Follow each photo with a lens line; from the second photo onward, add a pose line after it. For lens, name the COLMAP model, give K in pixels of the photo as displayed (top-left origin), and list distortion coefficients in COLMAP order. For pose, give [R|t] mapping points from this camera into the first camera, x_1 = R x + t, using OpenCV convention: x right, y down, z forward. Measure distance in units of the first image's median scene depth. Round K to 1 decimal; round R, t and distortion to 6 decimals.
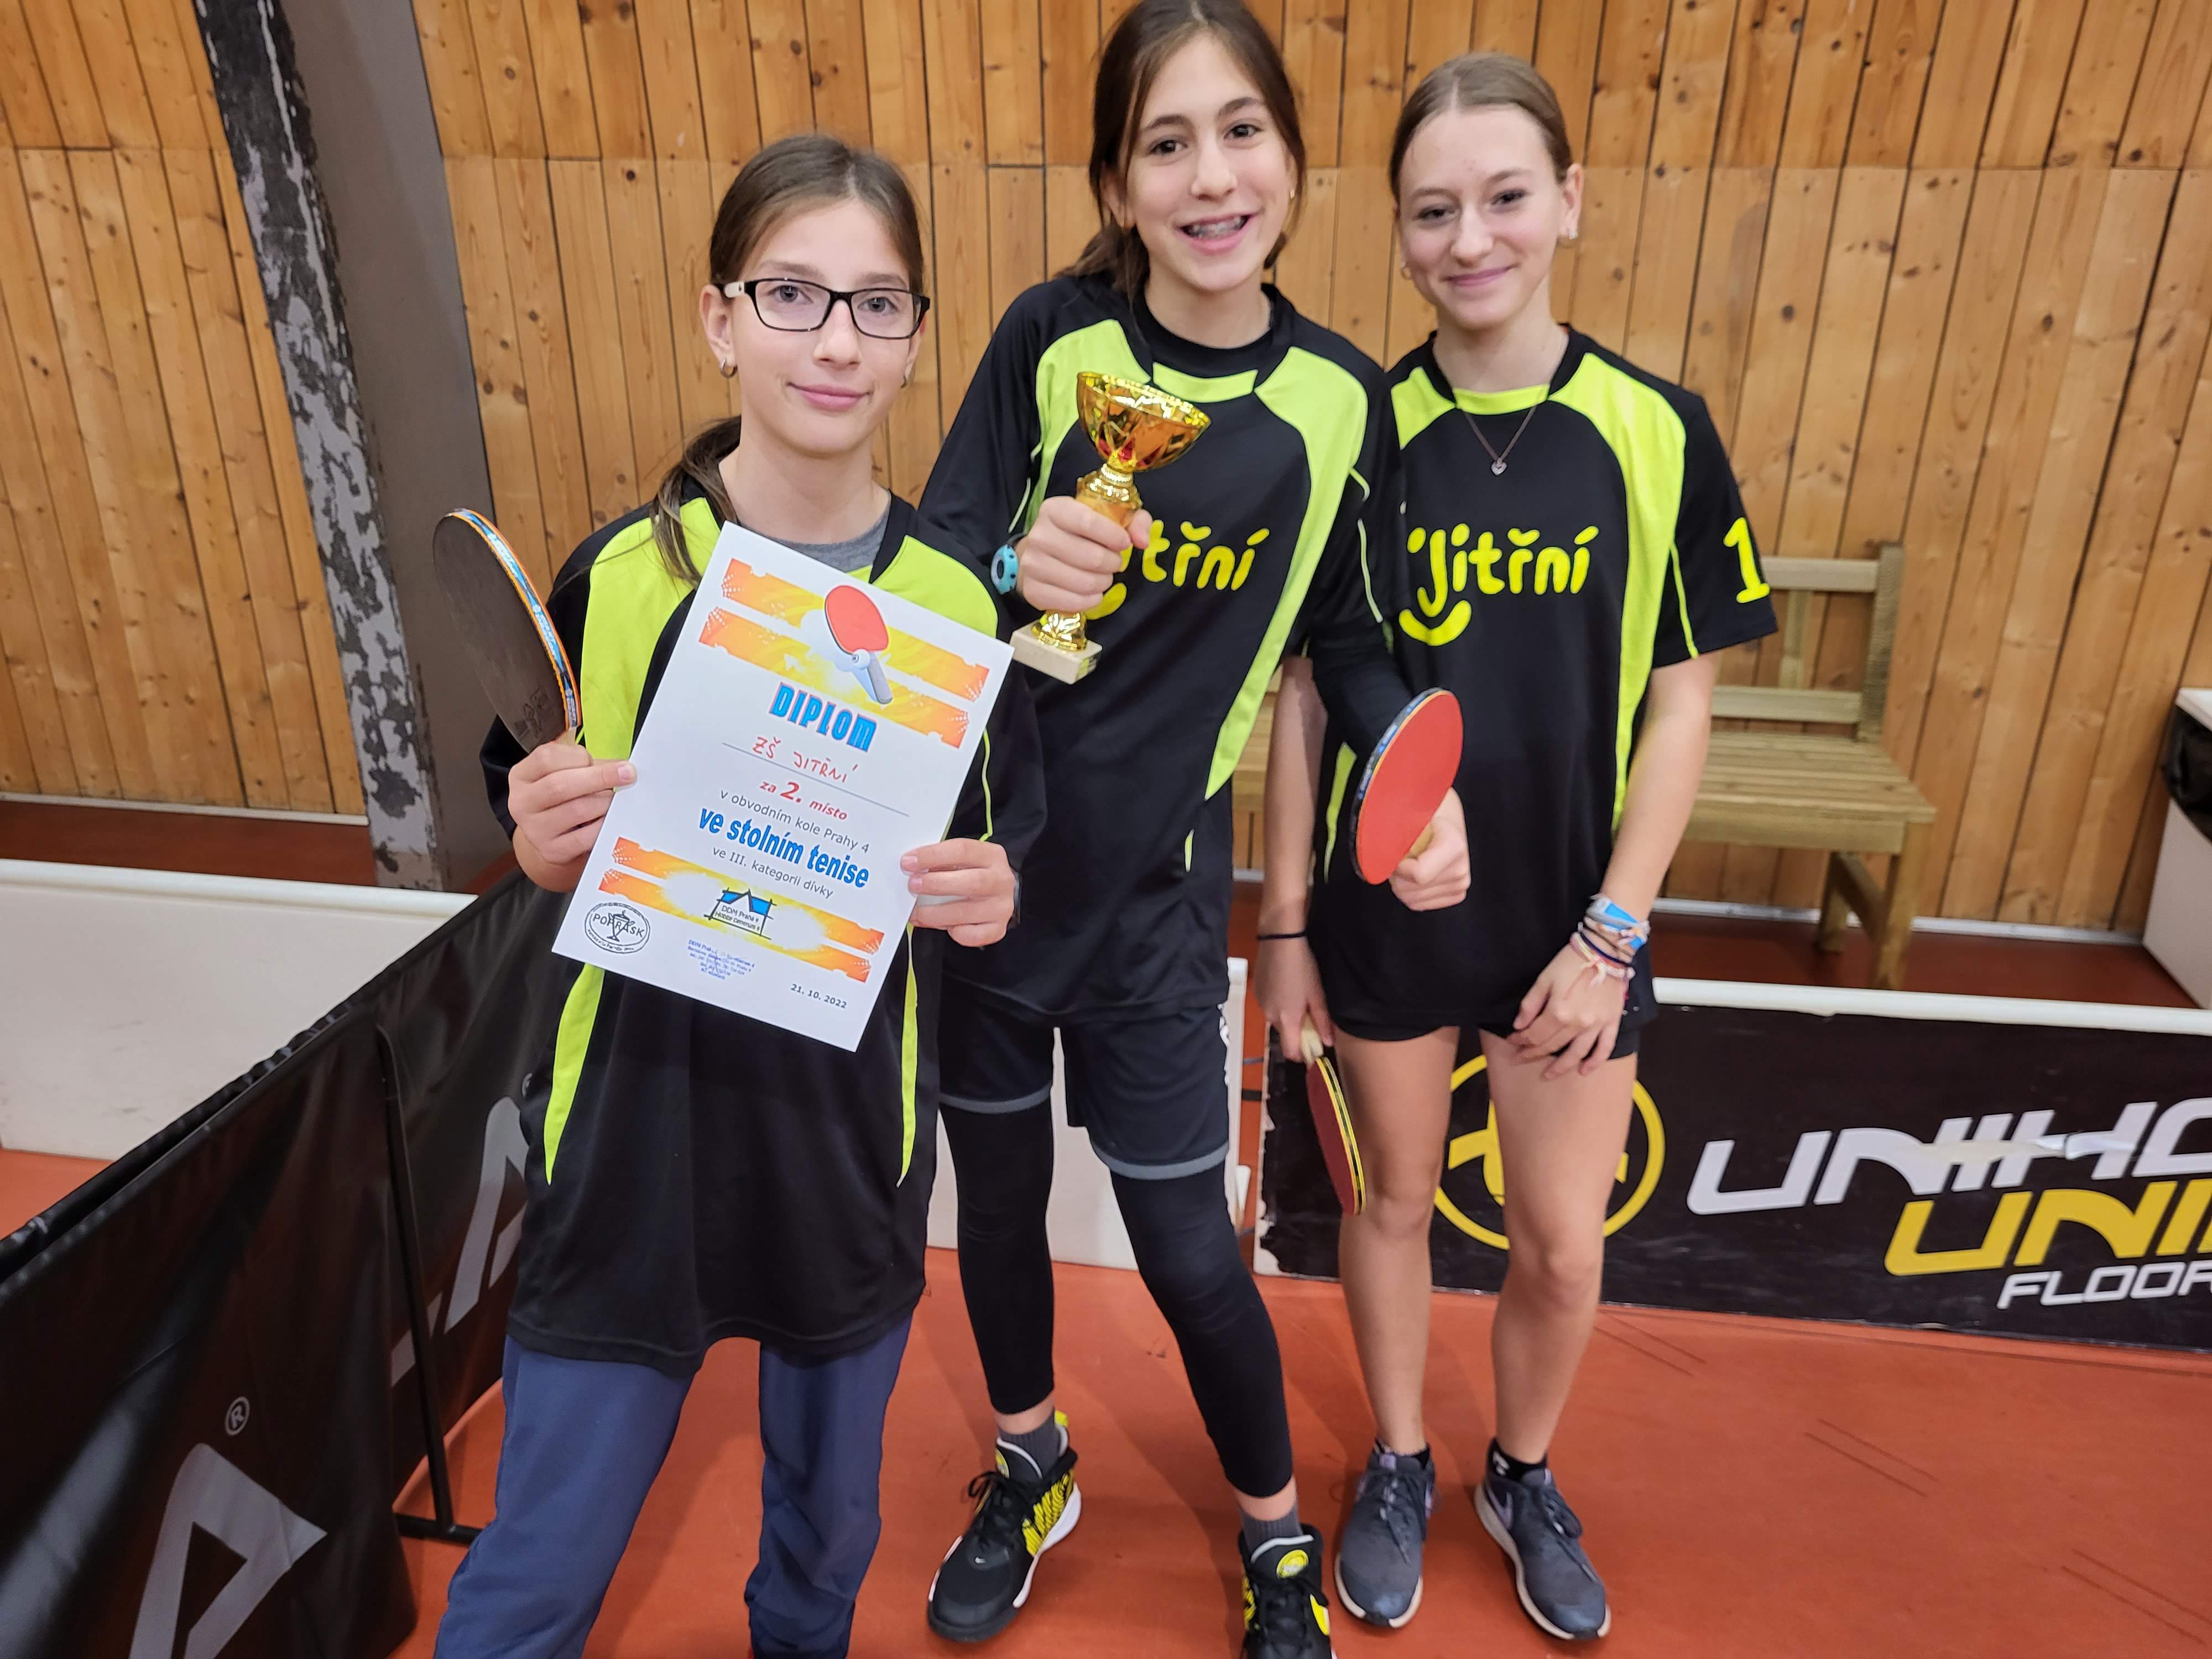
lens RADIAL K [[1688.0, 0, 1100.0], [0, 1688.0, 813.3], [0, 0, 1]] dist [0.040279, -0.040009]
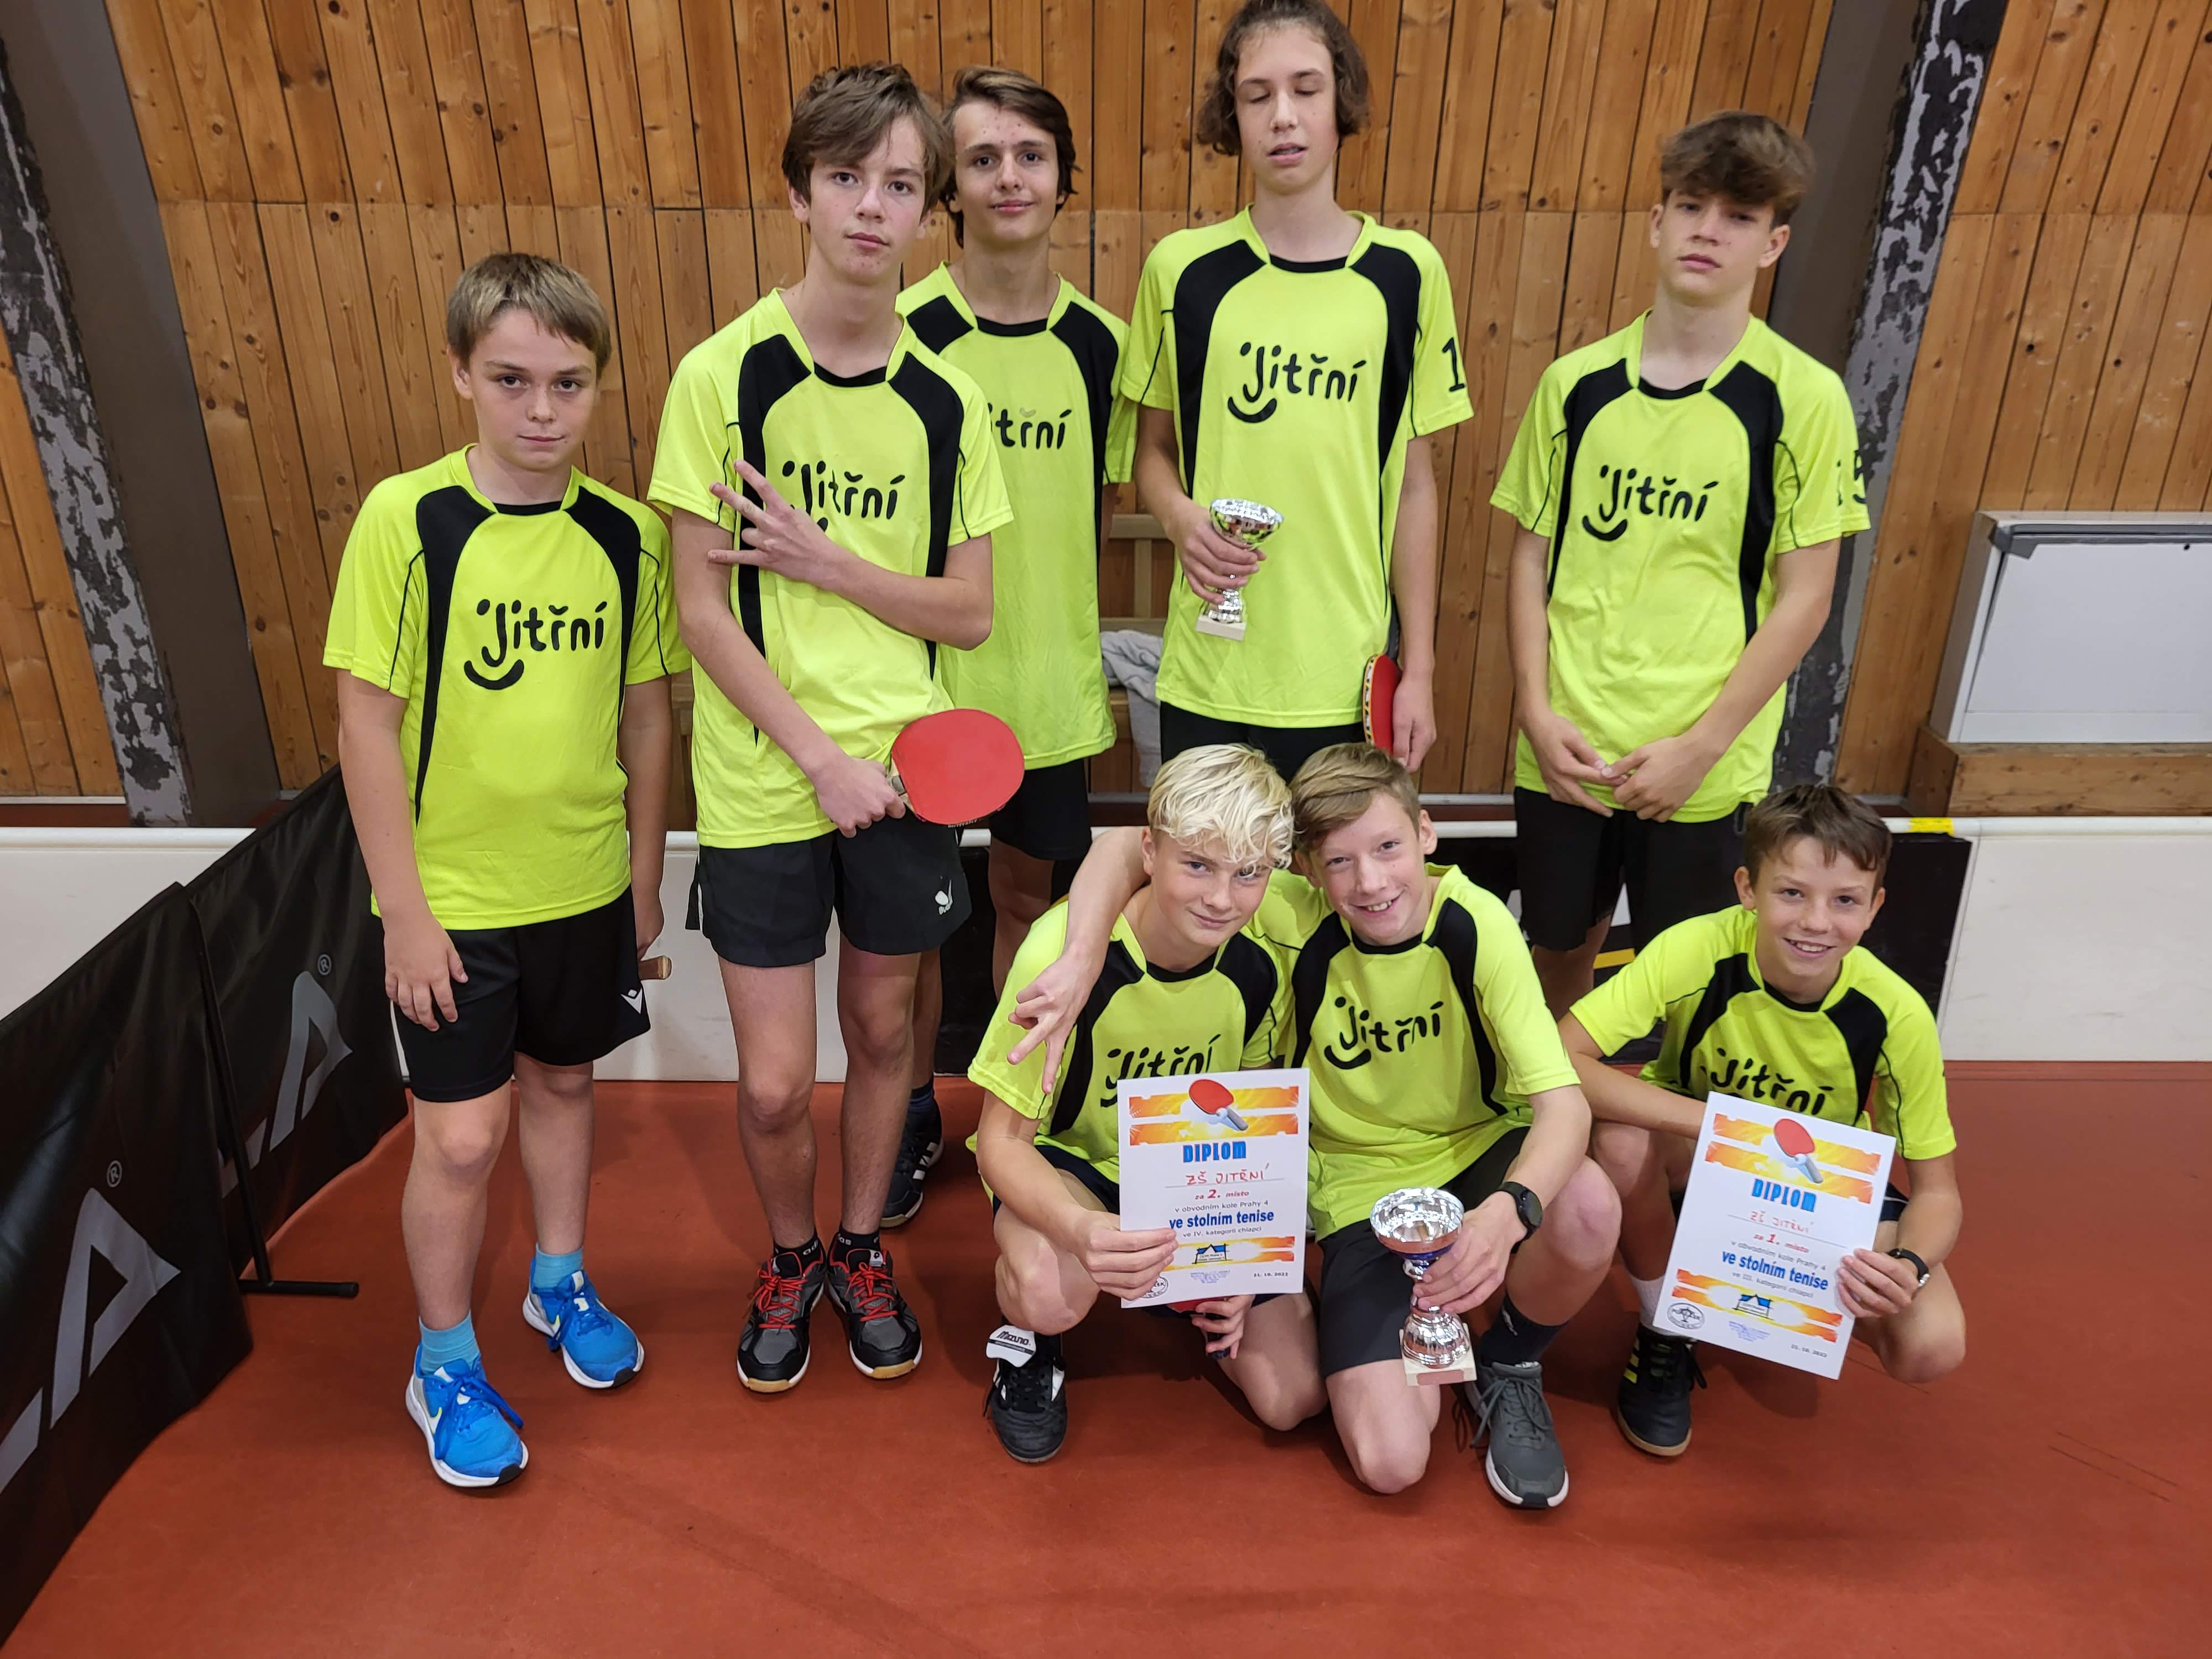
lens RADIAL K [[1688.0, 0, 1108.9], [0, 1688.0, 809.3], [0, 0, 1]] dist [0.040279, -0.040009]
pose [[0.985396, -0.063539, 0.157980, 0.034733], [0.061558, 0.997952, 0.017405, 0.039191], [-0.158762, -0.007425, 0.987289, -0.239234]]
